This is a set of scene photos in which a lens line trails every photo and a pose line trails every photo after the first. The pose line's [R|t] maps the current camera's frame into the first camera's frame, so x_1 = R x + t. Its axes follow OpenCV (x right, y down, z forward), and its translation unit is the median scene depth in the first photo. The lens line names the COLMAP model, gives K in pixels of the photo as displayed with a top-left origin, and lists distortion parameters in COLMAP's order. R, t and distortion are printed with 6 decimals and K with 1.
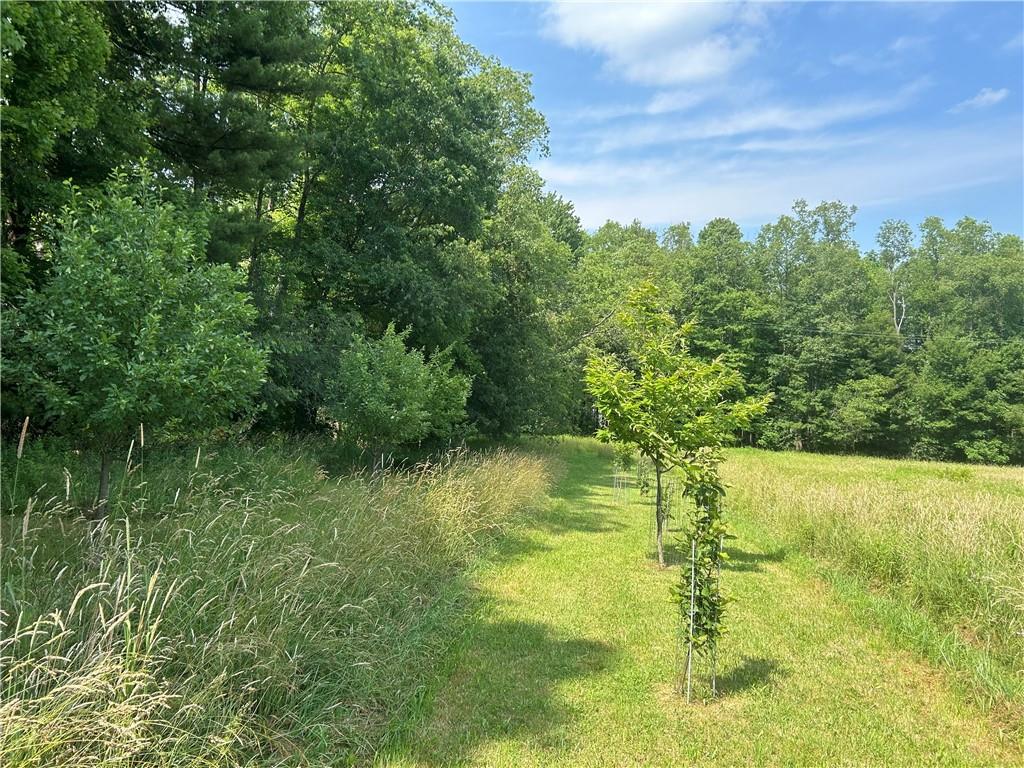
lens RADIAL K [[763.1, 0, 512.2], [0, 763.1, 400.4], [0, 0, 1]] dist [0.064338, -0.000538]
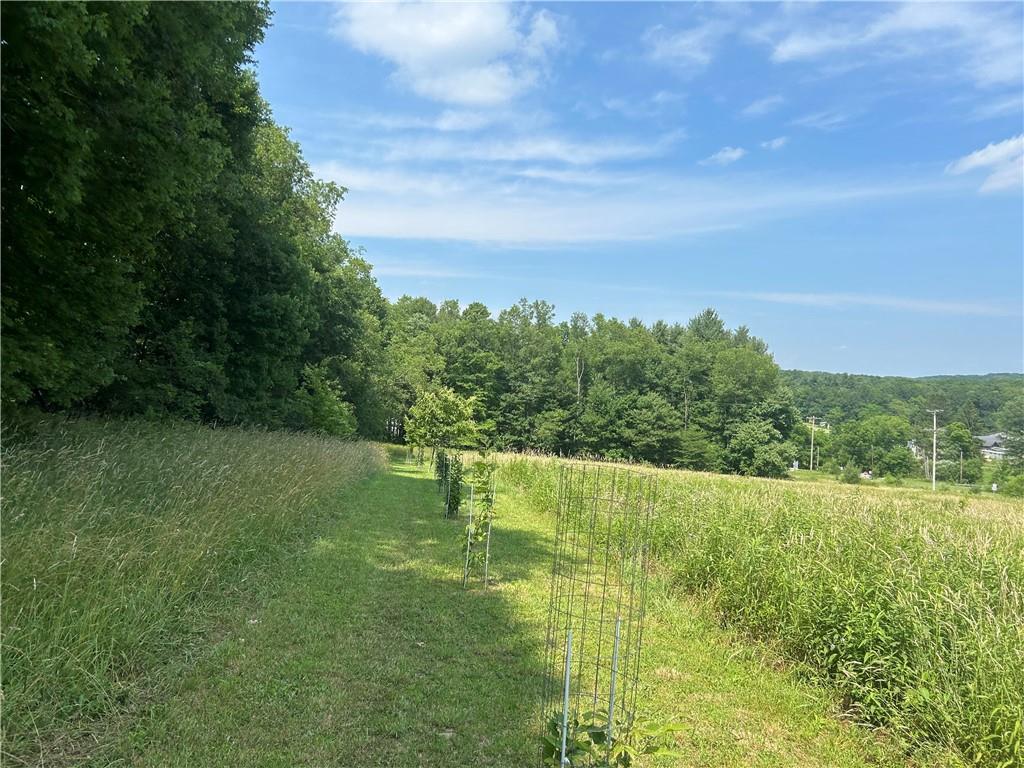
lens RADIAL K [[780.8, 0, 512.0], [0, 780.8, 384.0], [0, 0, 1]] dist [0.069172, -0.074384]
pose [[0.959707, 0.043617, 0.277597, -0.090486], [-0.034776, 0.998721, -0.036694, -0.018458], [-0.278843, 0.025562, 0.959997, -0.529090]]
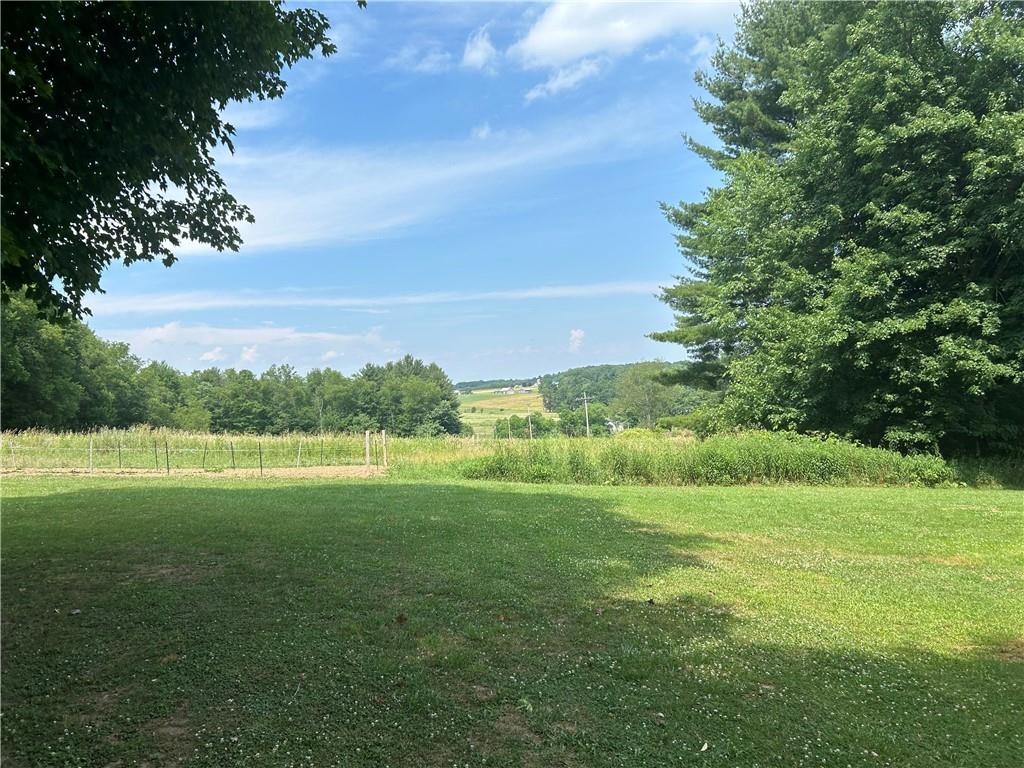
lens RADIAL K [[777.0, 0, 539.6], [0, 777.0, 405.4], [0, 0, 1]] dist [0.068013, -0.251899]
pose [[0.888950, -0.074857, 0.451846, -0.017397], [0.093471, 0.995441, -0.018980, 0.005934], [-0.448365, 0.059107, 0.891894, -1.595662]]
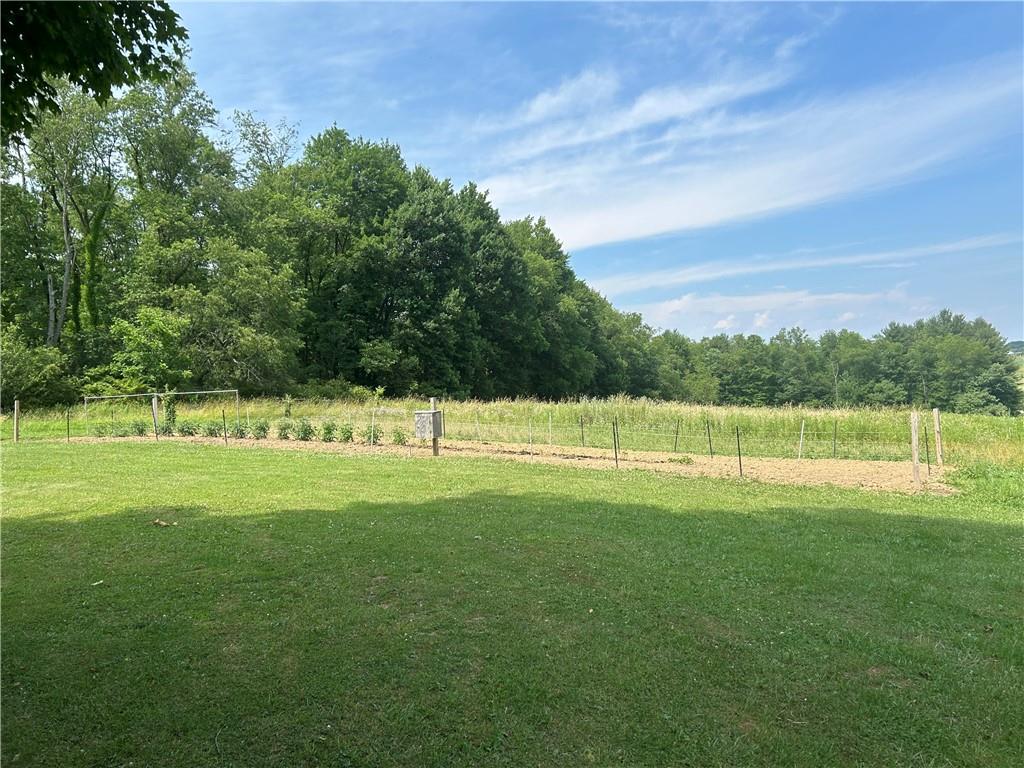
lens RADIAL K [[780.8, 0, 512.0], [0, 780.8, 384.0], [0, 0, 1]] dist [0.069172, -0.074384]
pose [[0.977997, -0.080049, -0.192652, 0.004453], [0.069855, 0.995802, -0.059148, 0.001085], [0.196578, 0.044389, 0.979483, -1.489476]]
